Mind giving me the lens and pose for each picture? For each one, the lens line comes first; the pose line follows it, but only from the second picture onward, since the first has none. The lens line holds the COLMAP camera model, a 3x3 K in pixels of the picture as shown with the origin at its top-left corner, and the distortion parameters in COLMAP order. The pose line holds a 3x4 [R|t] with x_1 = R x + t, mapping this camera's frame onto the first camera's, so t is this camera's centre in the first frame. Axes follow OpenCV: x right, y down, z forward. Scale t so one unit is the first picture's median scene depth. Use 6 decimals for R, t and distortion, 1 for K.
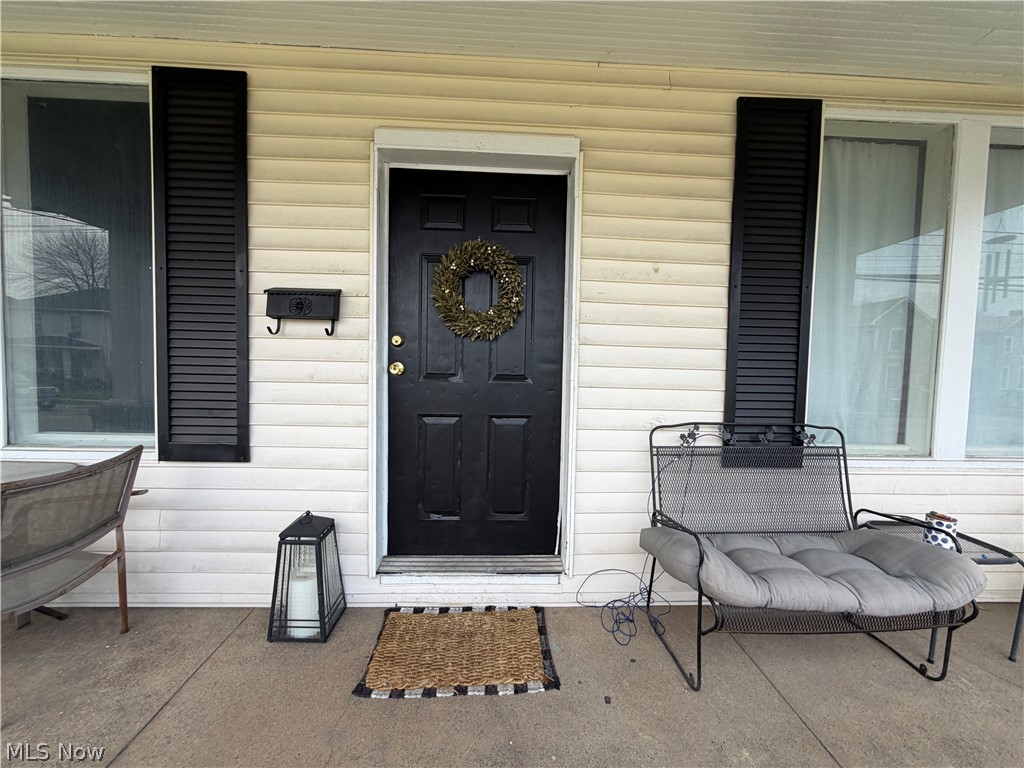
lens RADIAL K [[407.3, 0, 514.1], [0, 407.3, 380.5], [0, 0, 1]] dist [-0.000322, -0.000347]
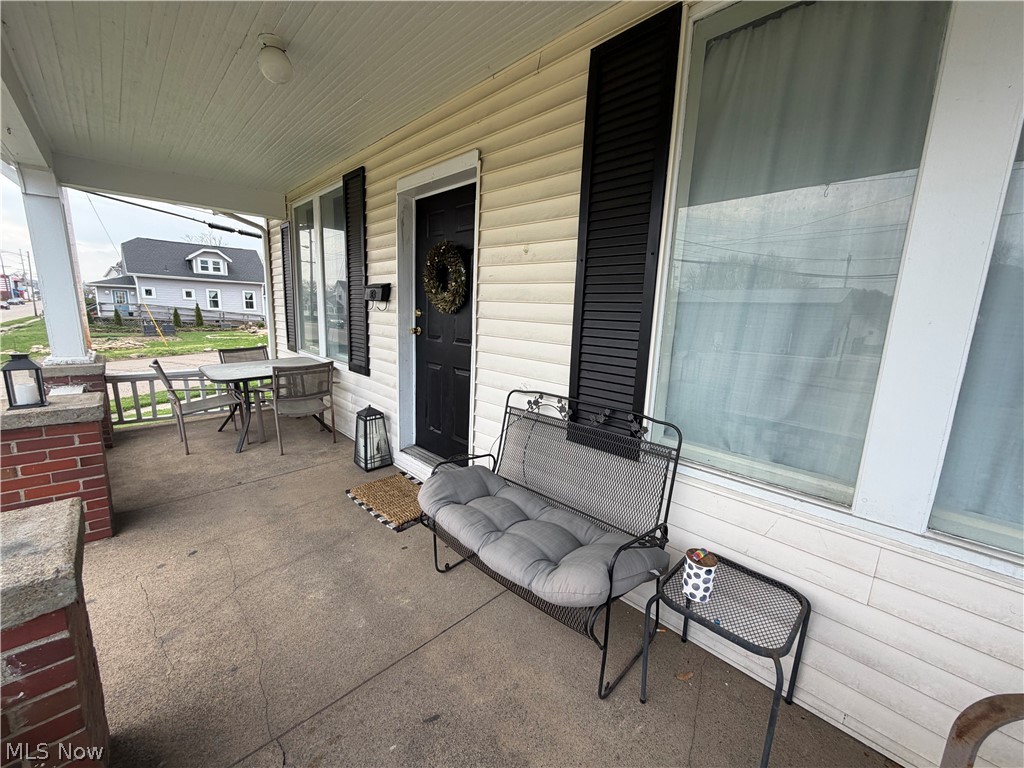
lens RADIAL K [[407.3, 0, 517.0], [0, 407.3, 385.9], [0, 0, 1]] dist [-0.000322, -0.000347]
pose [[0.667189, 0.140010, -0.731612, 1.207330], [-0.064616, 0.989353, 0.130408, -0.051294], [0.742080, -0.039733, 0.669132, 0.224981]]
